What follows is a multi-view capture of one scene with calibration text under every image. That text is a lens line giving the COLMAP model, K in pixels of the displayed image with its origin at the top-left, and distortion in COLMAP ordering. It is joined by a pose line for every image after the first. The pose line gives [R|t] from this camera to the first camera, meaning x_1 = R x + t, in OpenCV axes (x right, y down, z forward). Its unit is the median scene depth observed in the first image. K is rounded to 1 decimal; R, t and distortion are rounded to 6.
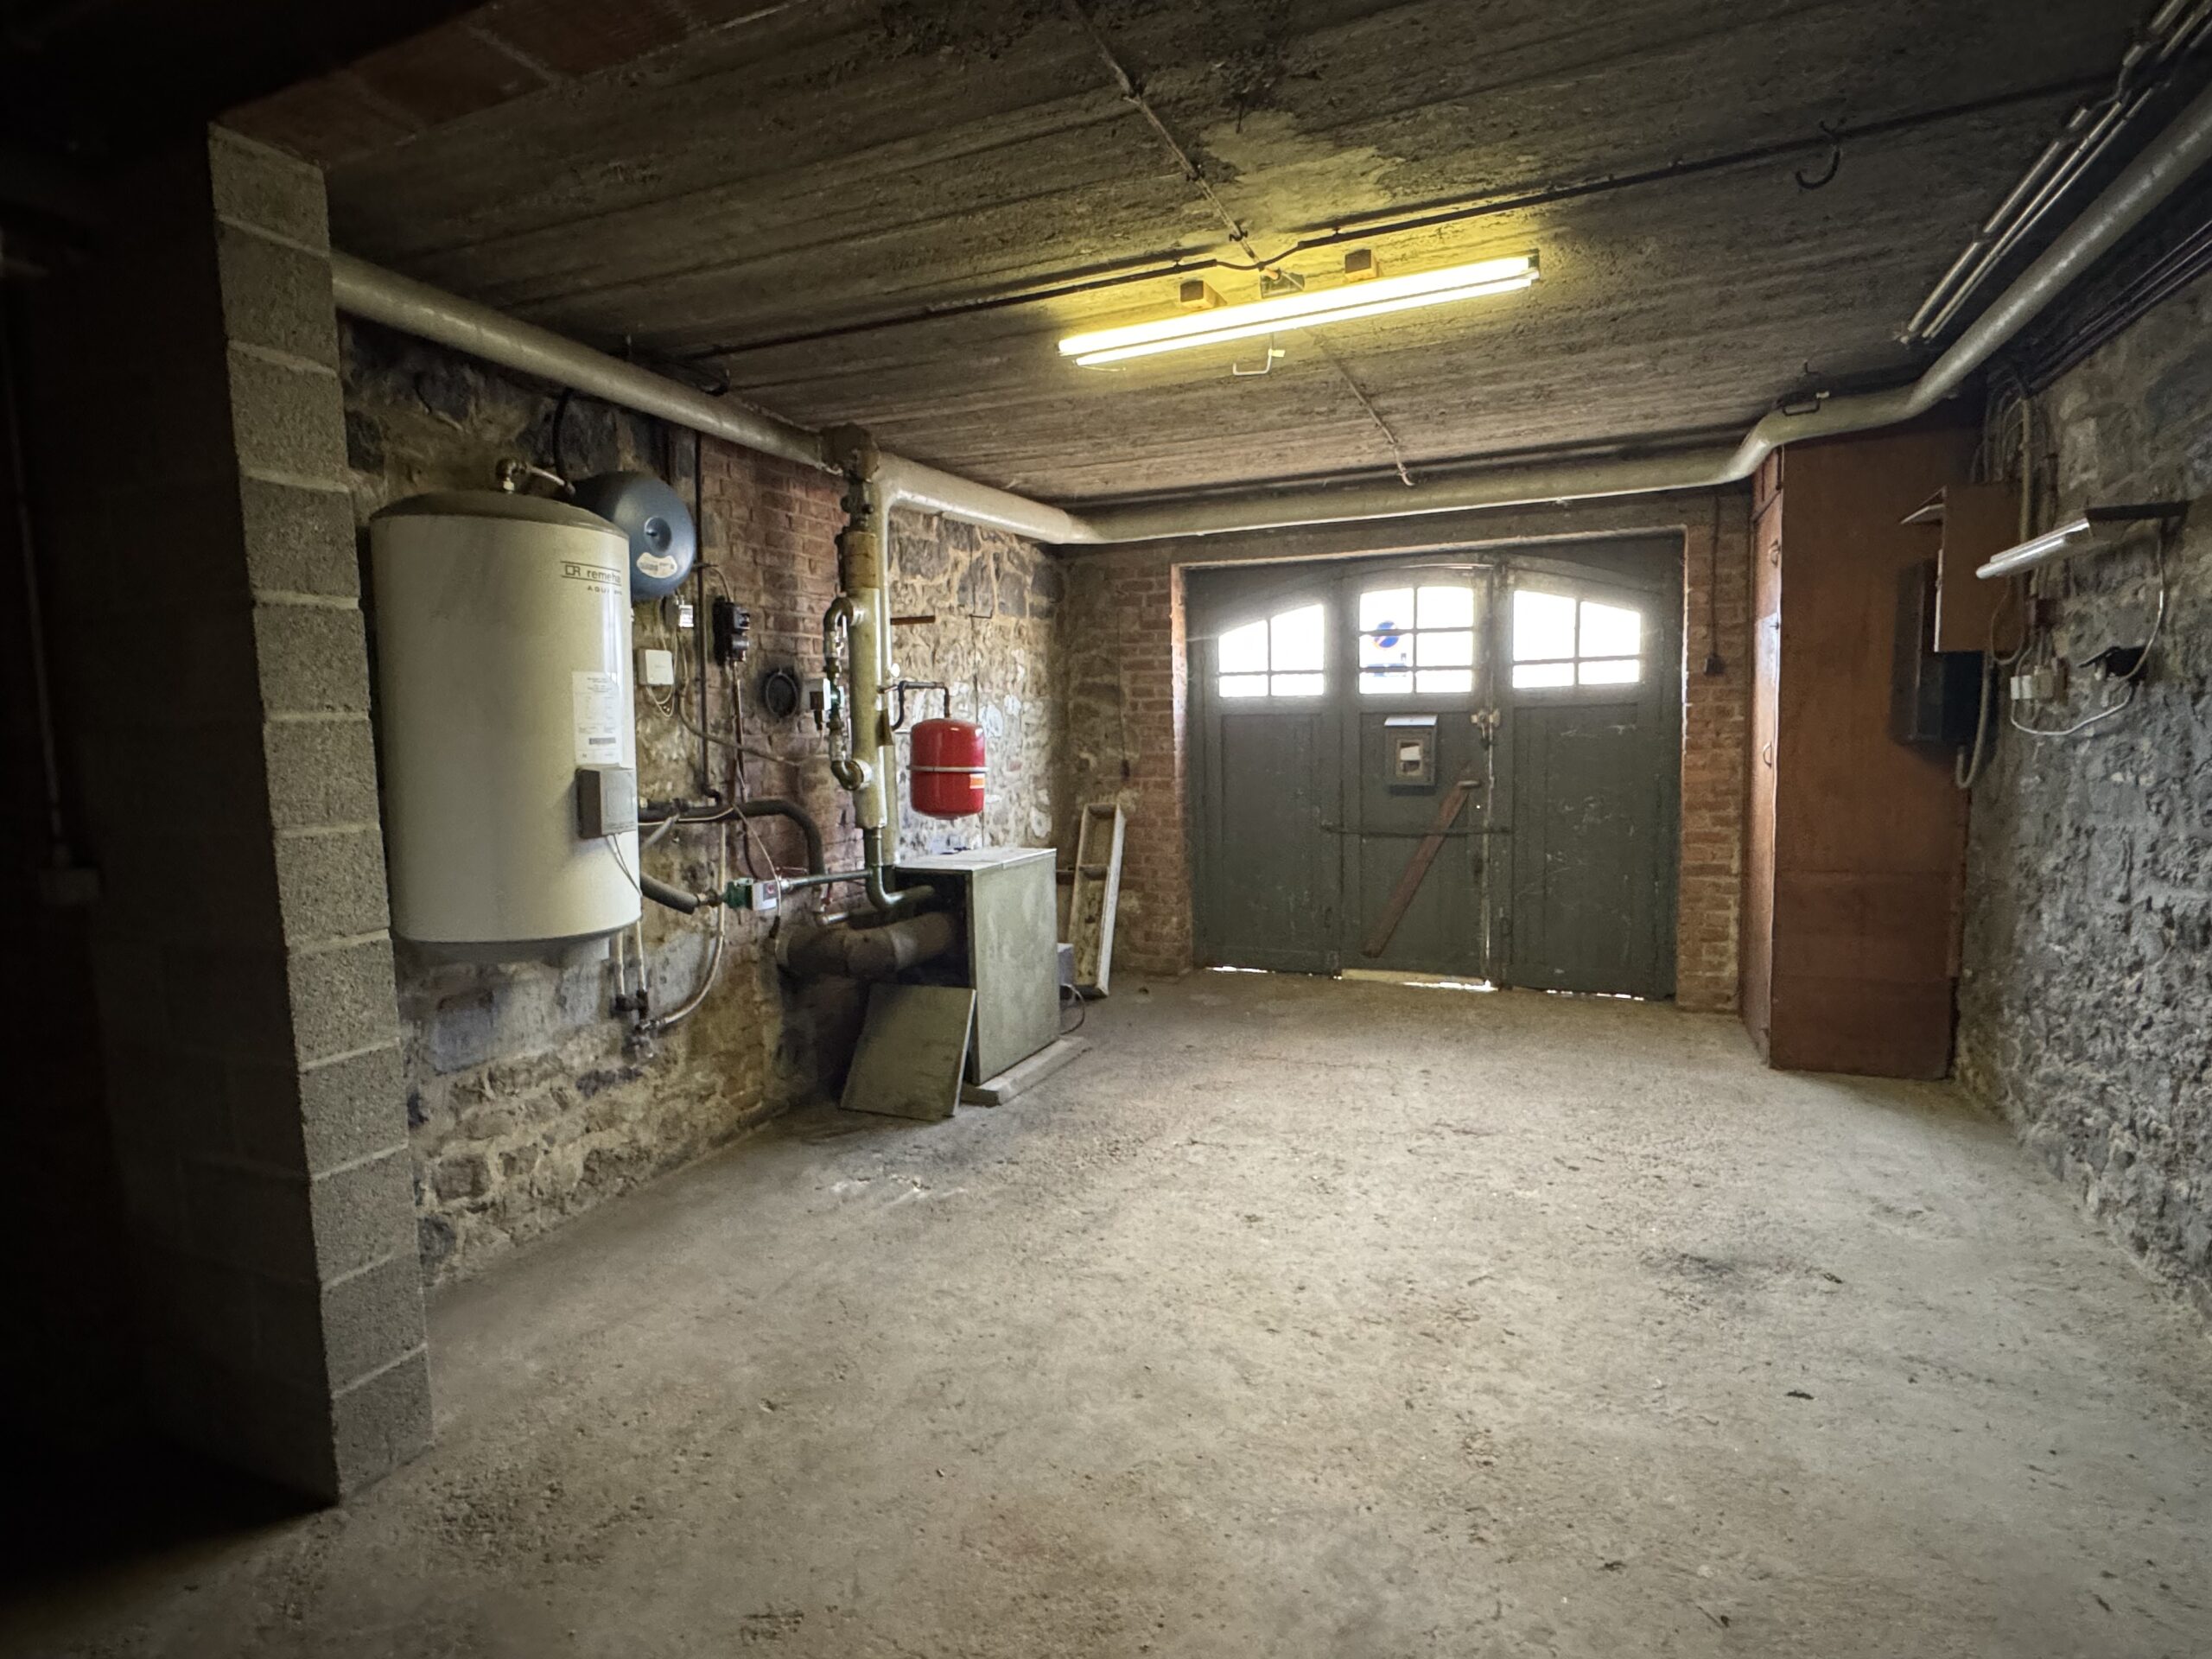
lens RADIAL K [[1117.7, 0, 1110.2], [0, 1117.7, 825.0], [0, 0, 1]] dist [0.001140, 0.000979]
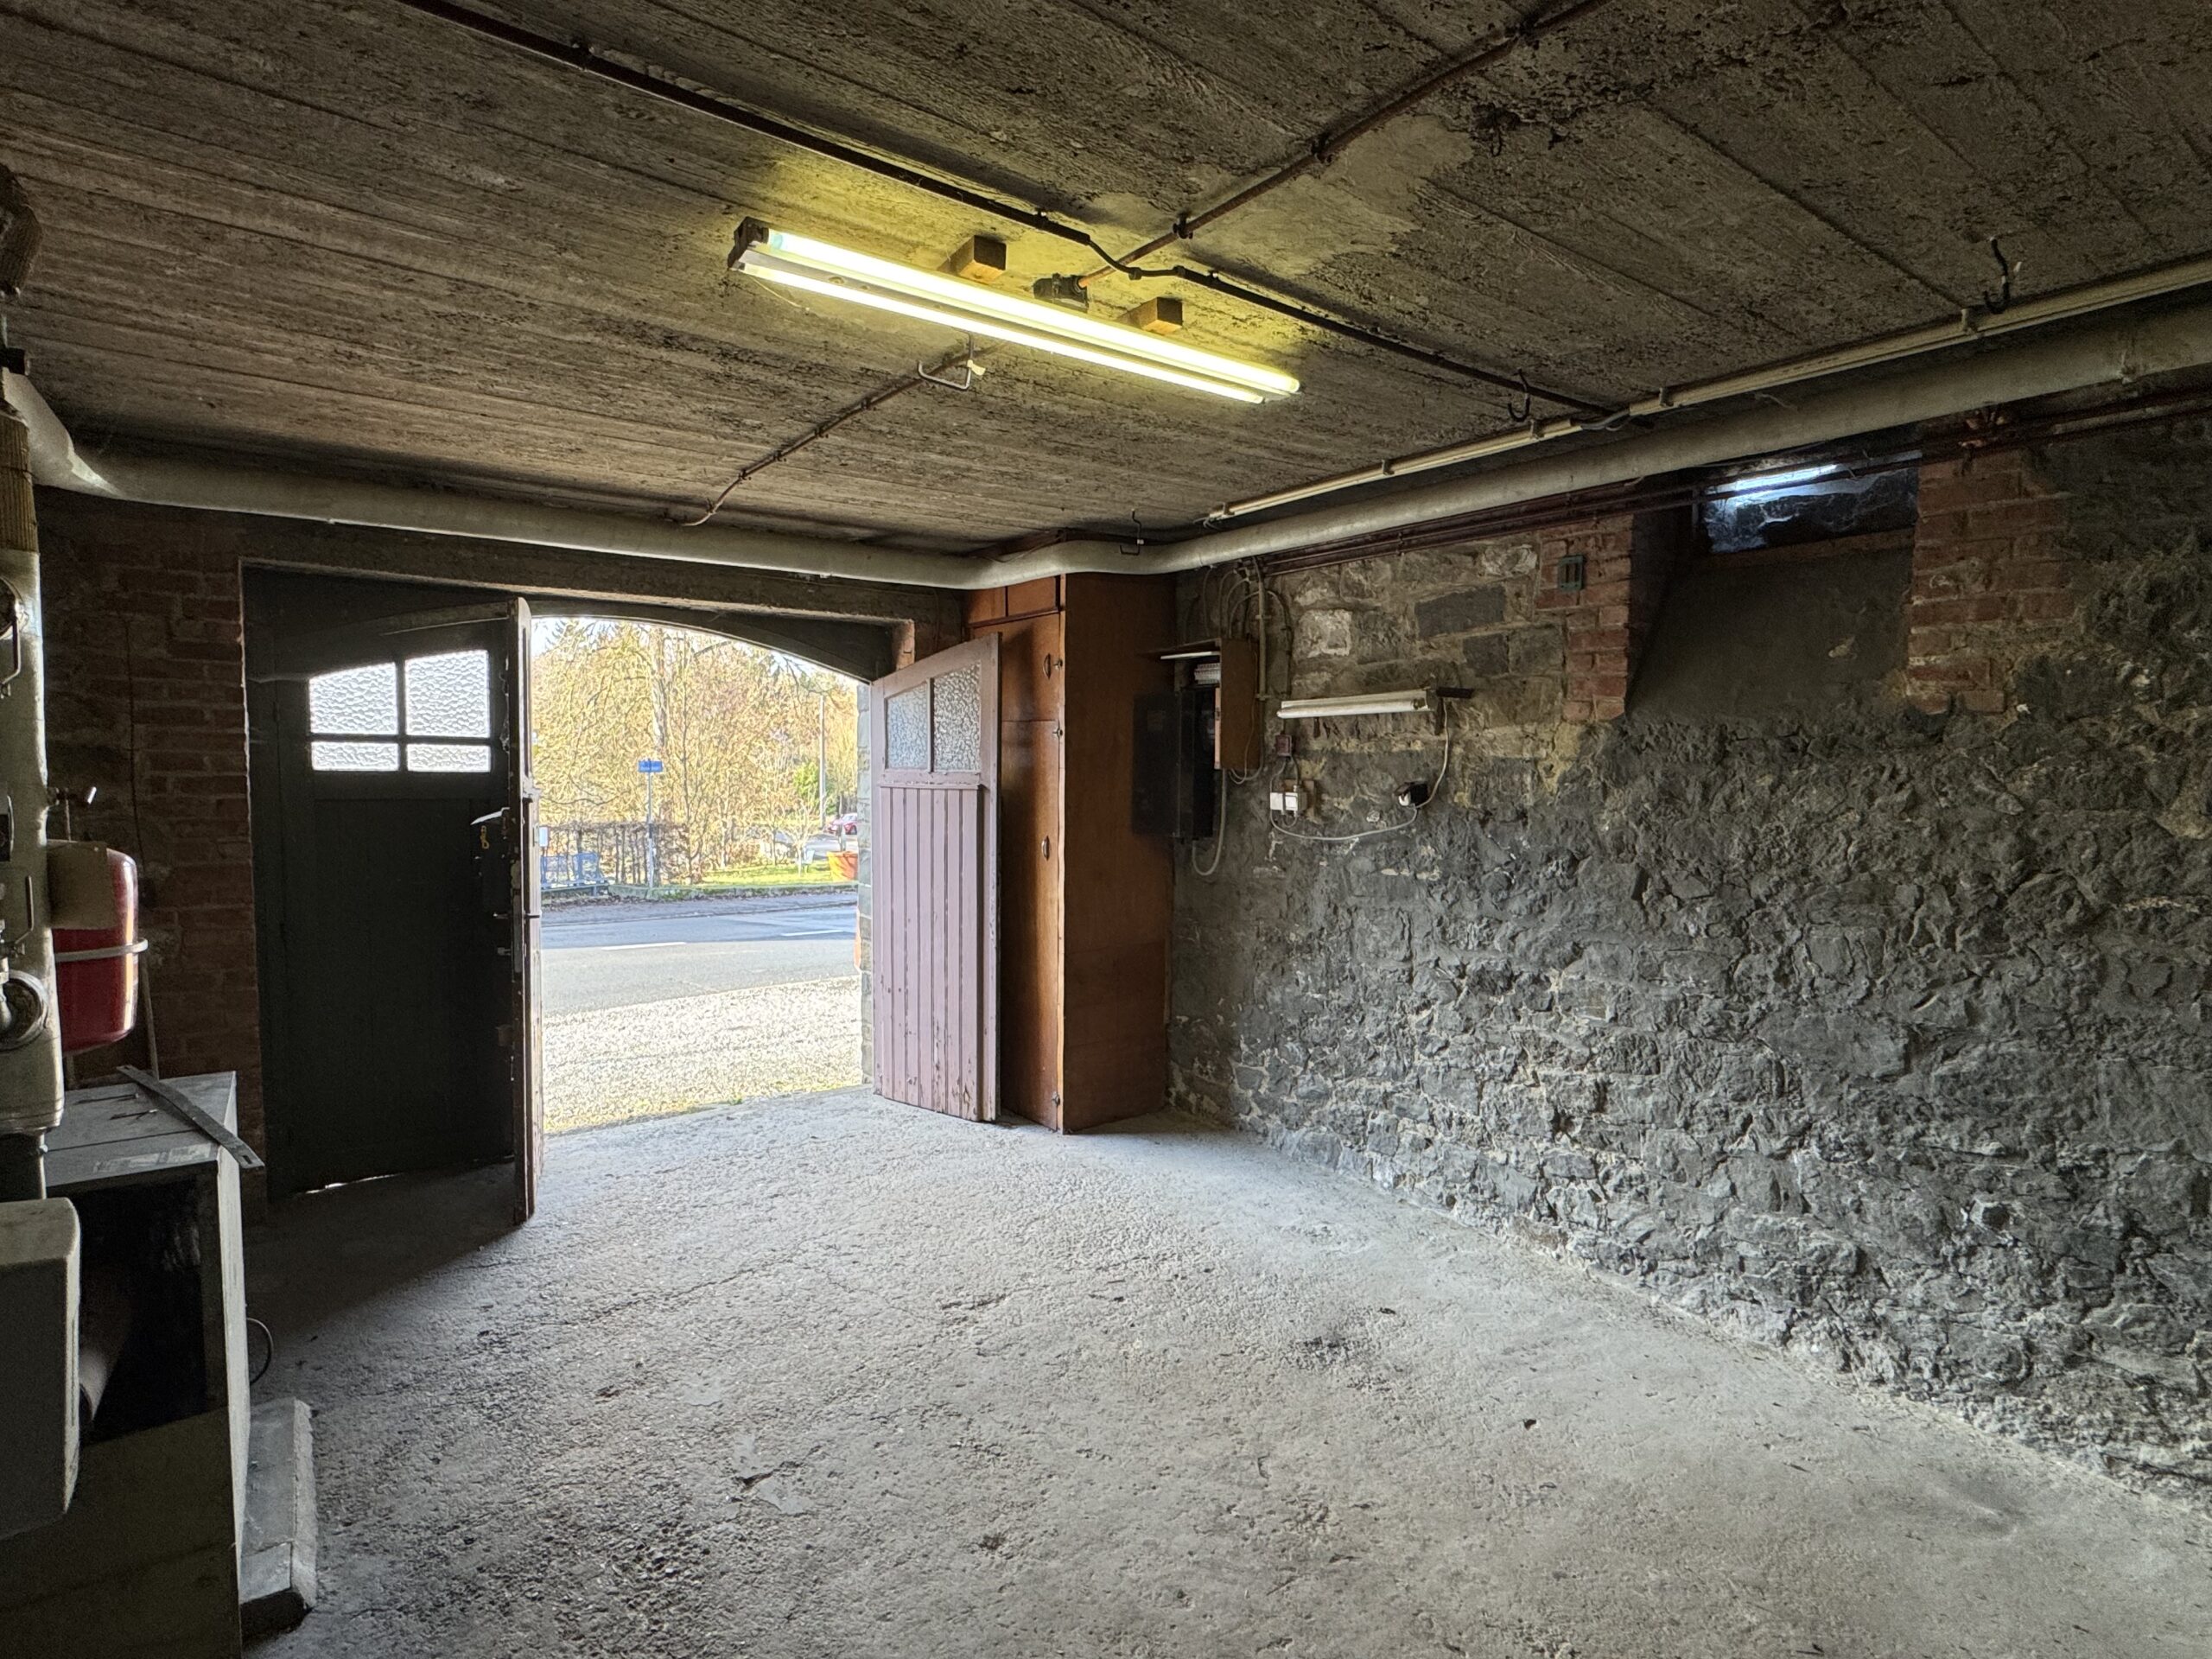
lens RADIAL K [[1117.7, 0, 1108.4], [0, 1117.7, 828.4], [0, 0, 1]] dist [0.001140, 0.000979]
pose [[0.506663, -0.024485, 0.861797, -0.466354], [0.057259, 0.998345, -0.005298, -0.105909], [-0.860241, 0.052030, 0.507226, 0.567065]]
